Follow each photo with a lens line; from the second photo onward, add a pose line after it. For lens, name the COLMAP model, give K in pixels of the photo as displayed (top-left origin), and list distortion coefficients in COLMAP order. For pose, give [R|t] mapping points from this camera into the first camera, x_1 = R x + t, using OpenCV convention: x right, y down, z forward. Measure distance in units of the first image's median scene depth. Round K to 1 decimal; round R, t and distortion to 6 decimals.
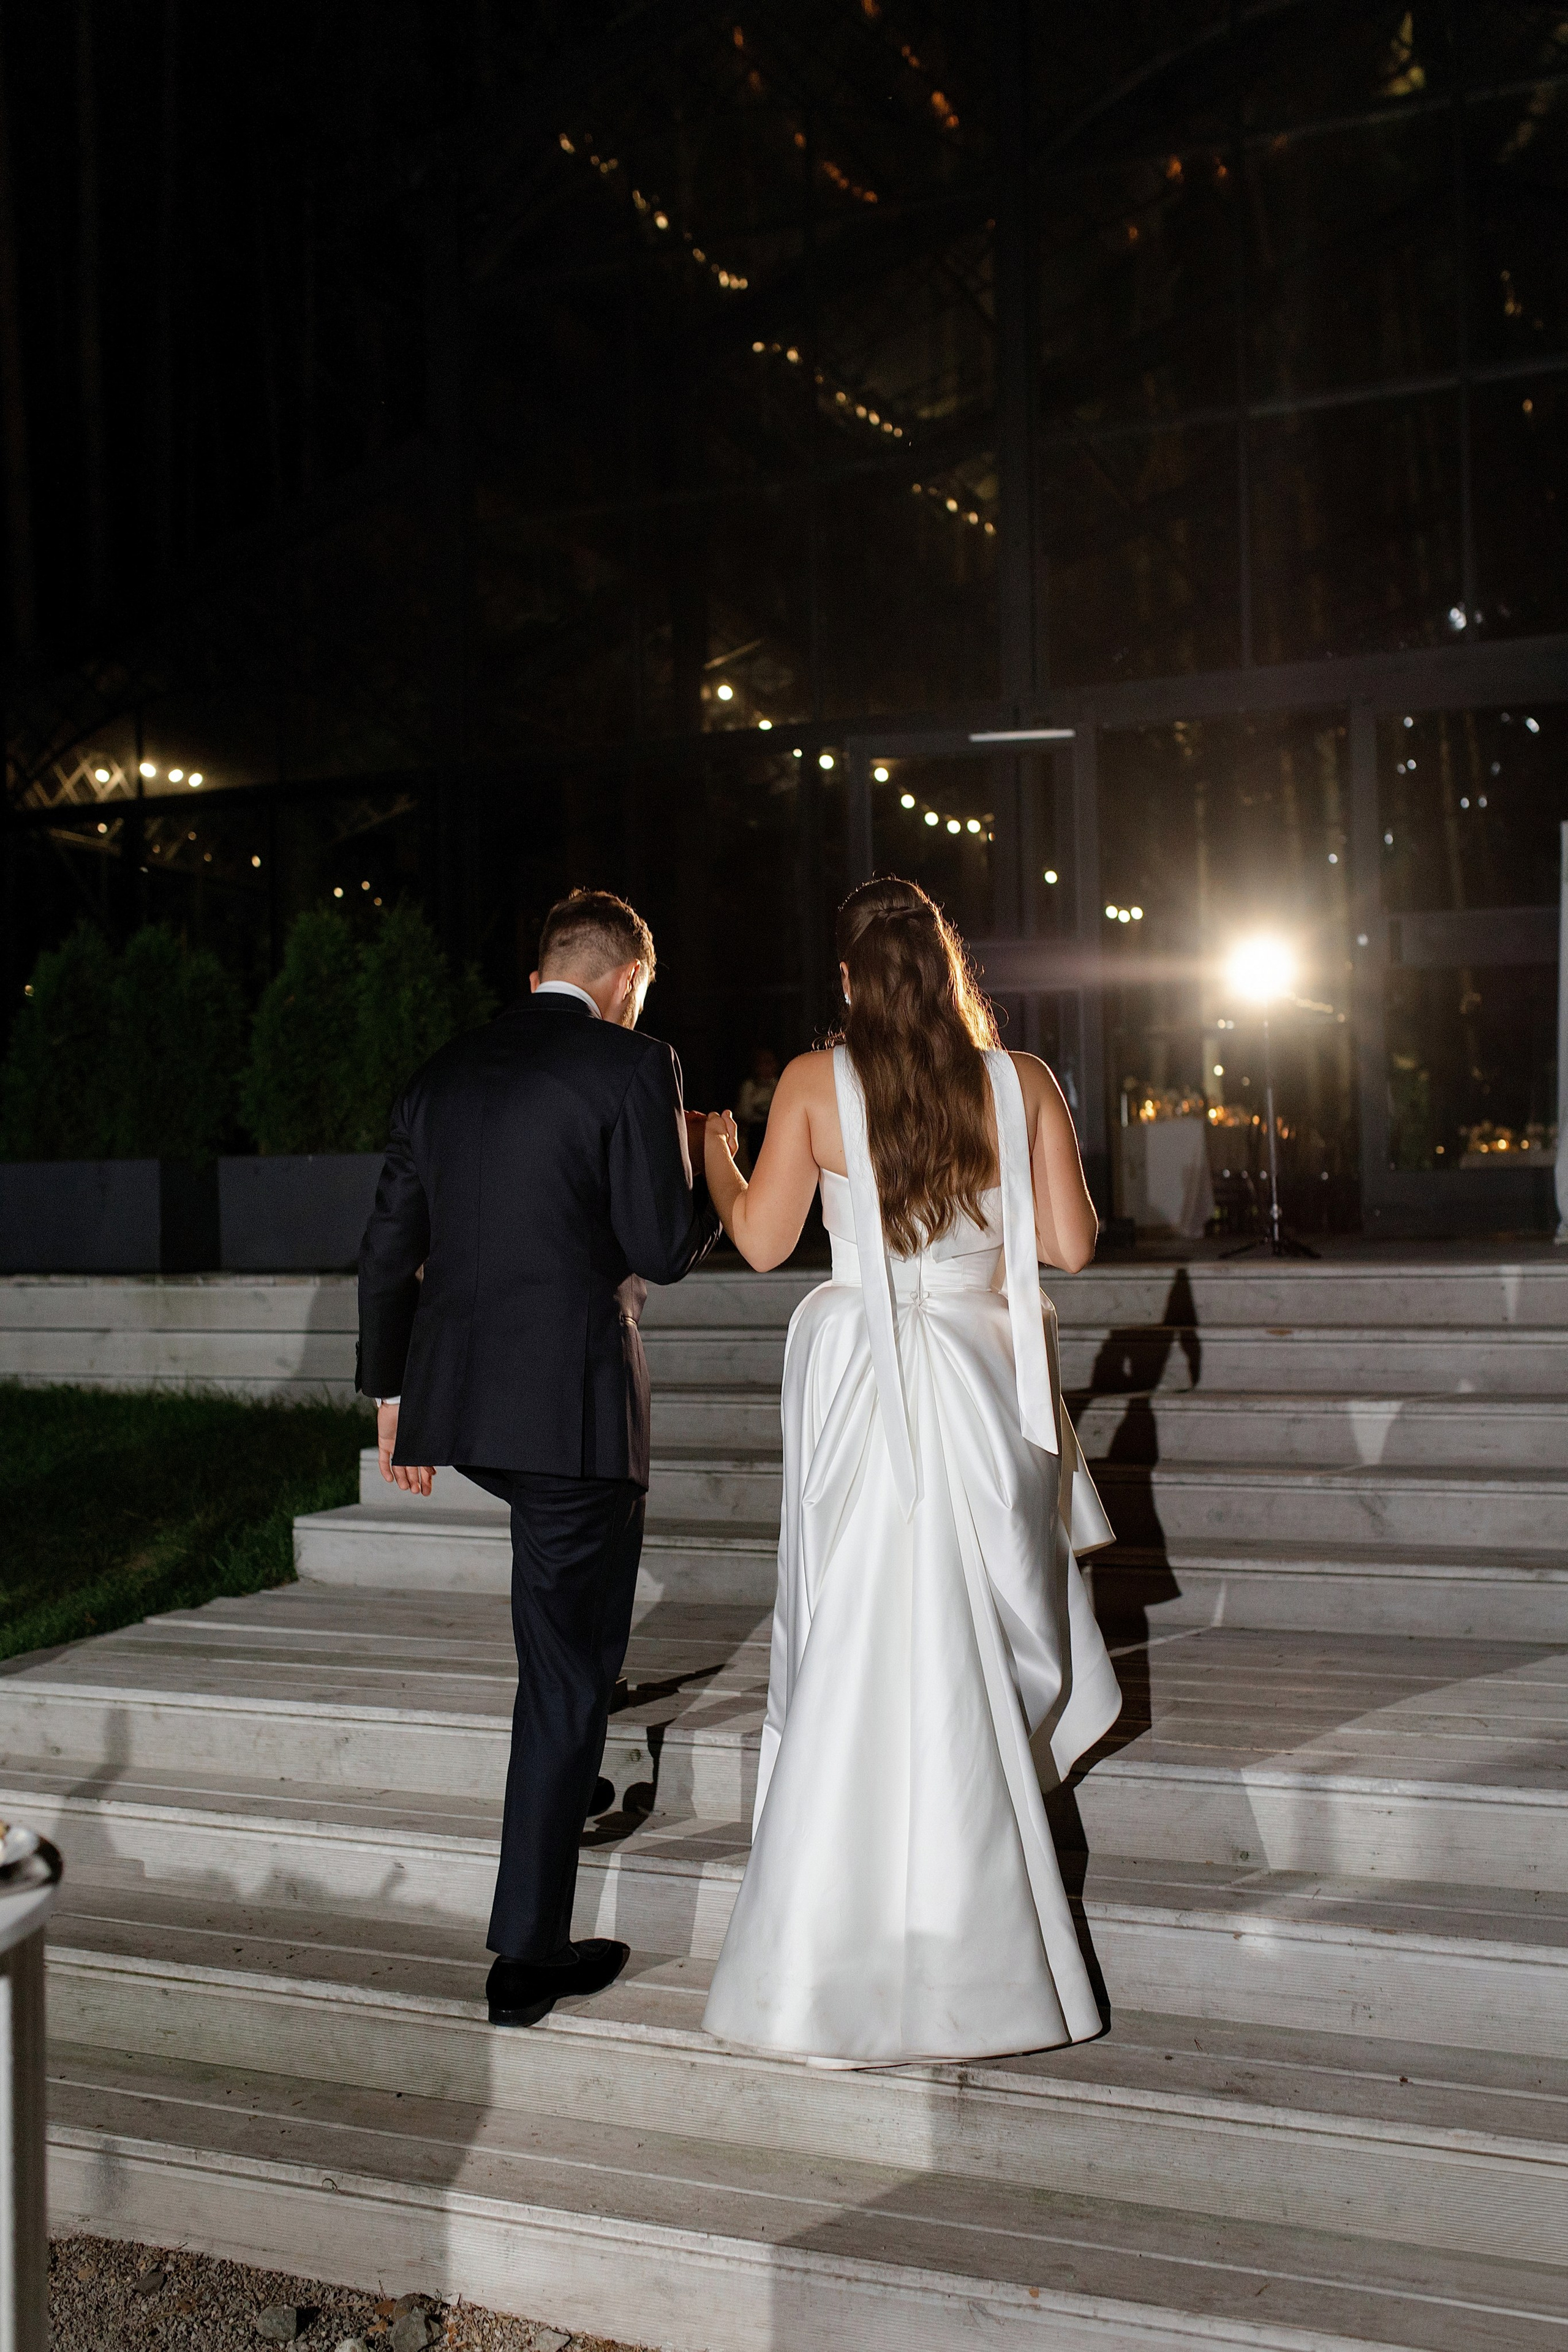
lens RADIAL K [[2216.2, 0, 786.9], [0, 2216.2, 1179.2], [0, 0, 1]] dist [-0.009300, 0.015761]
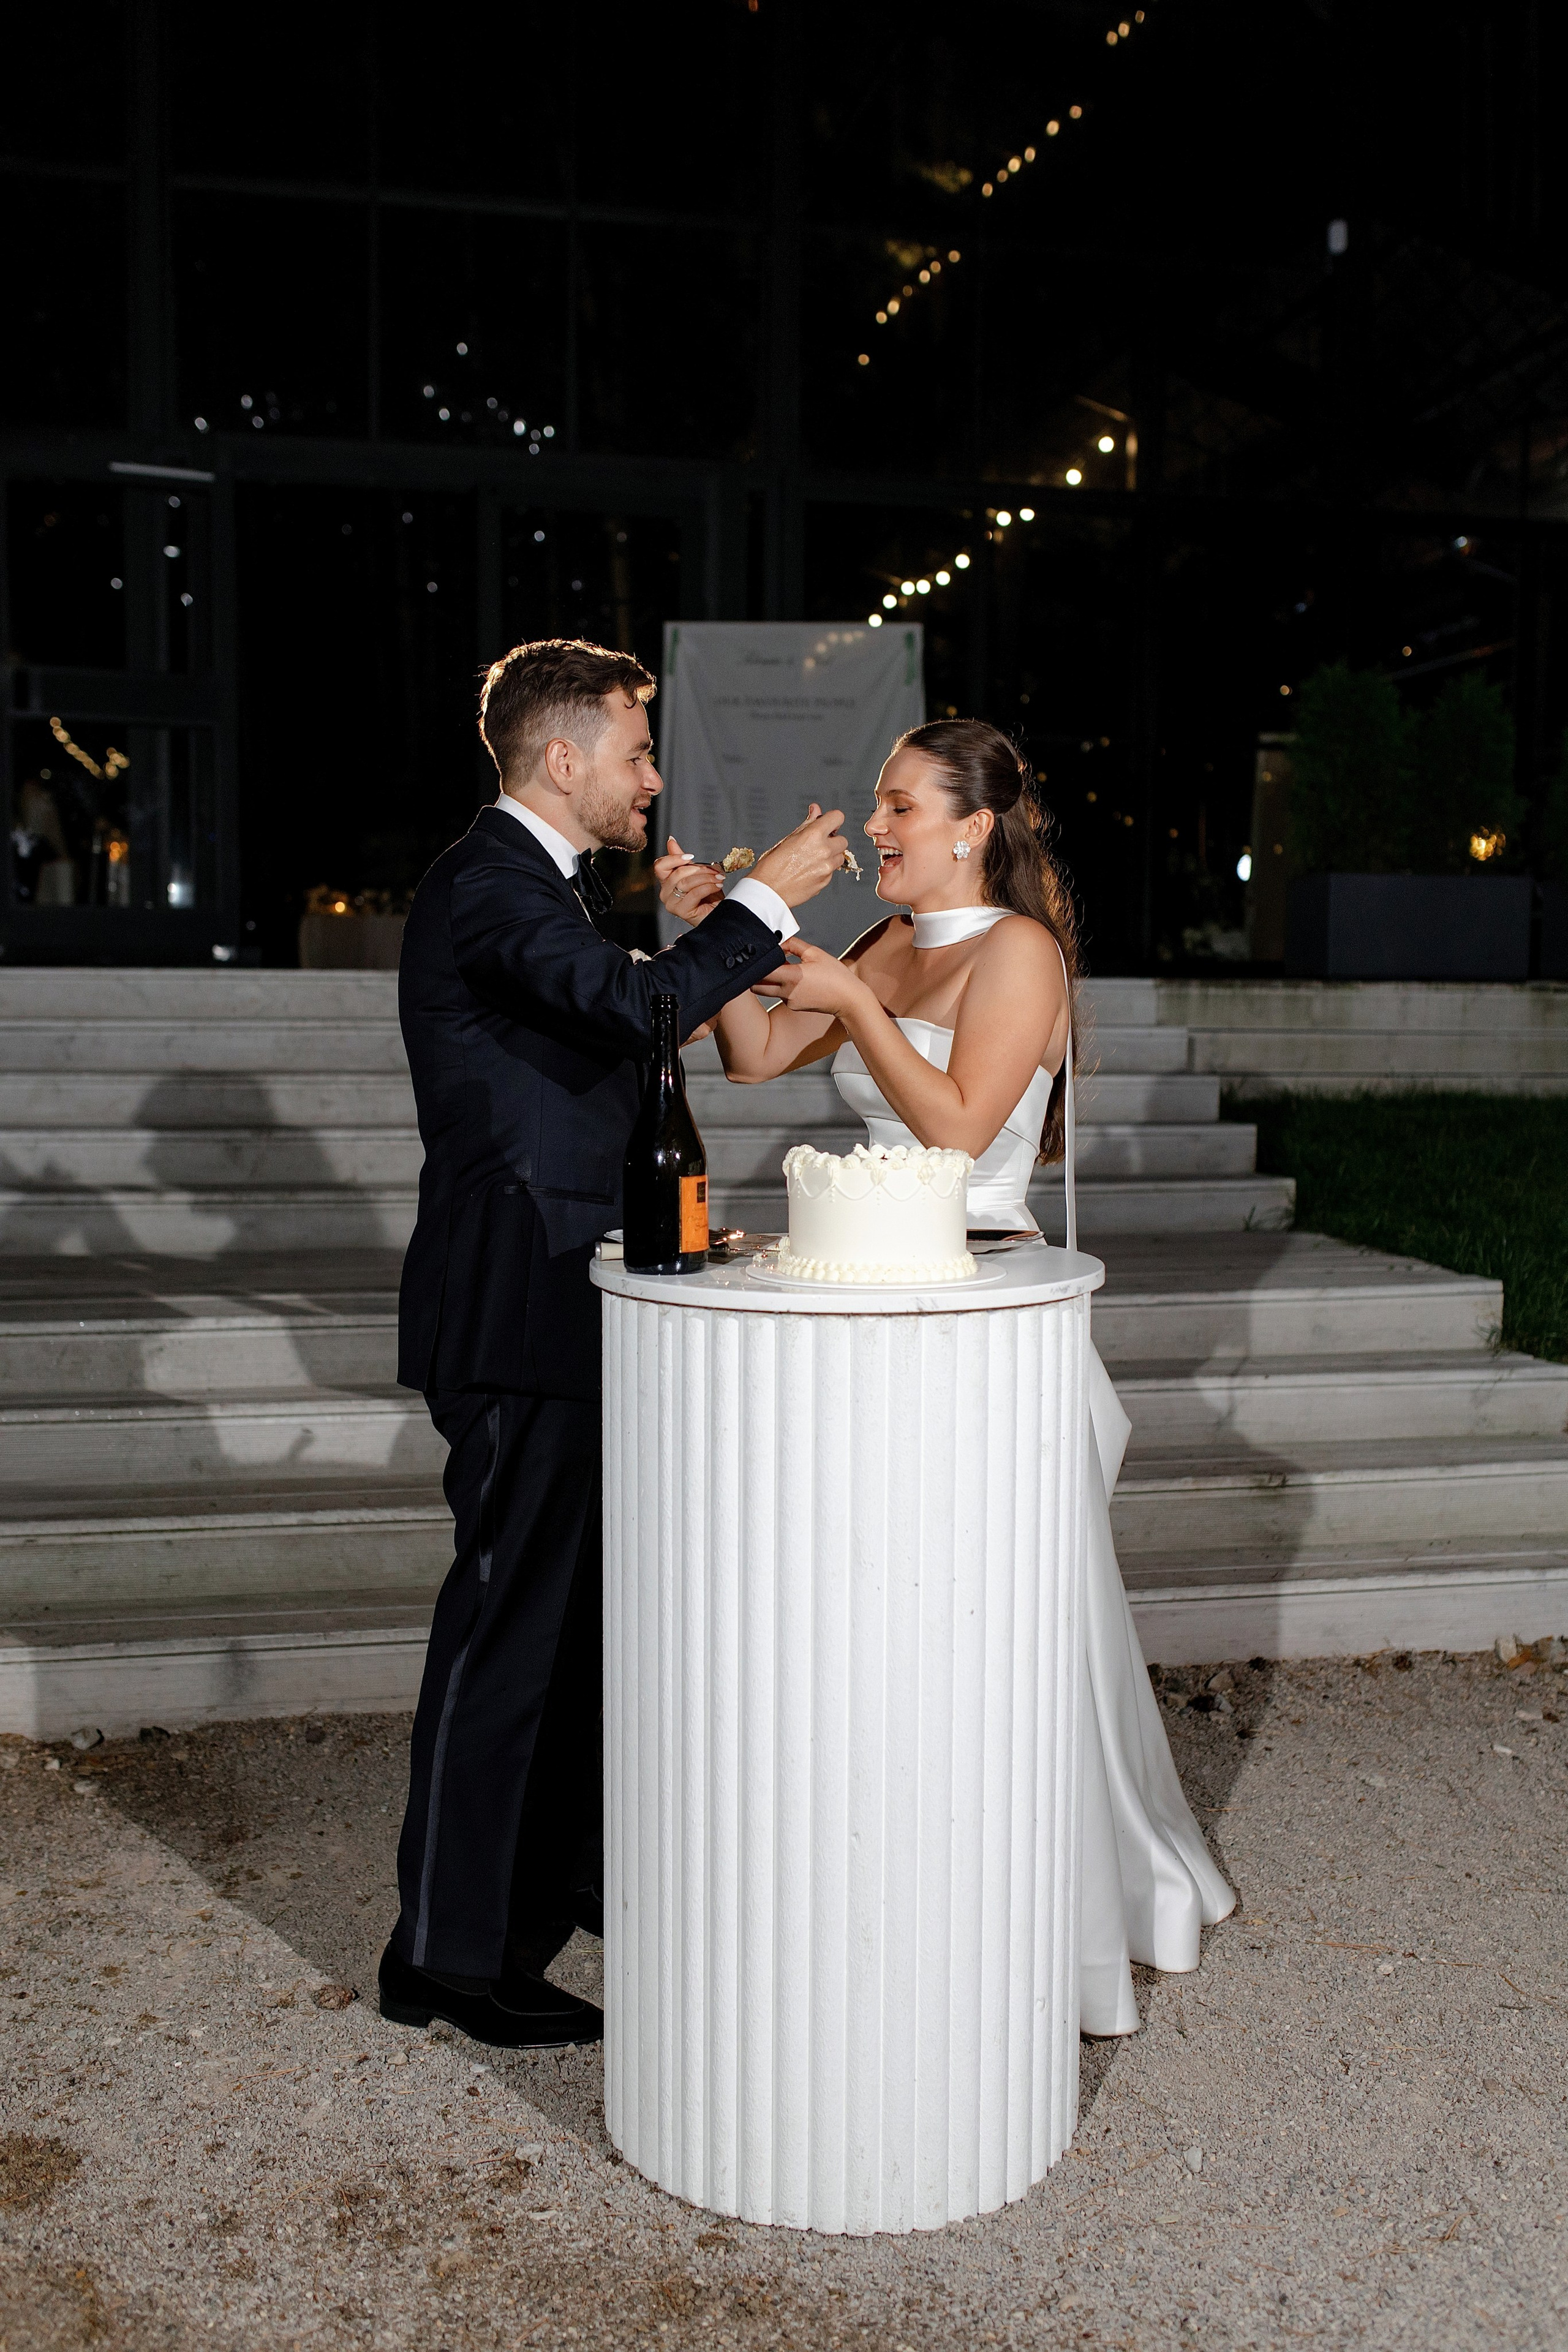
lens RADIAL K [[2224.7, 0, 796.8], [0, 2224.7, 1159.3], [0, 0, 1]] dist [-0.009530, 0.023123]
pose [[0.829314, -0.017011, 0.558523, -0.423213], [-0.035108, 0.995975, 0.082464, 0.040143], [-0.557678, -0.087997, 0.825379, -0.076544]]
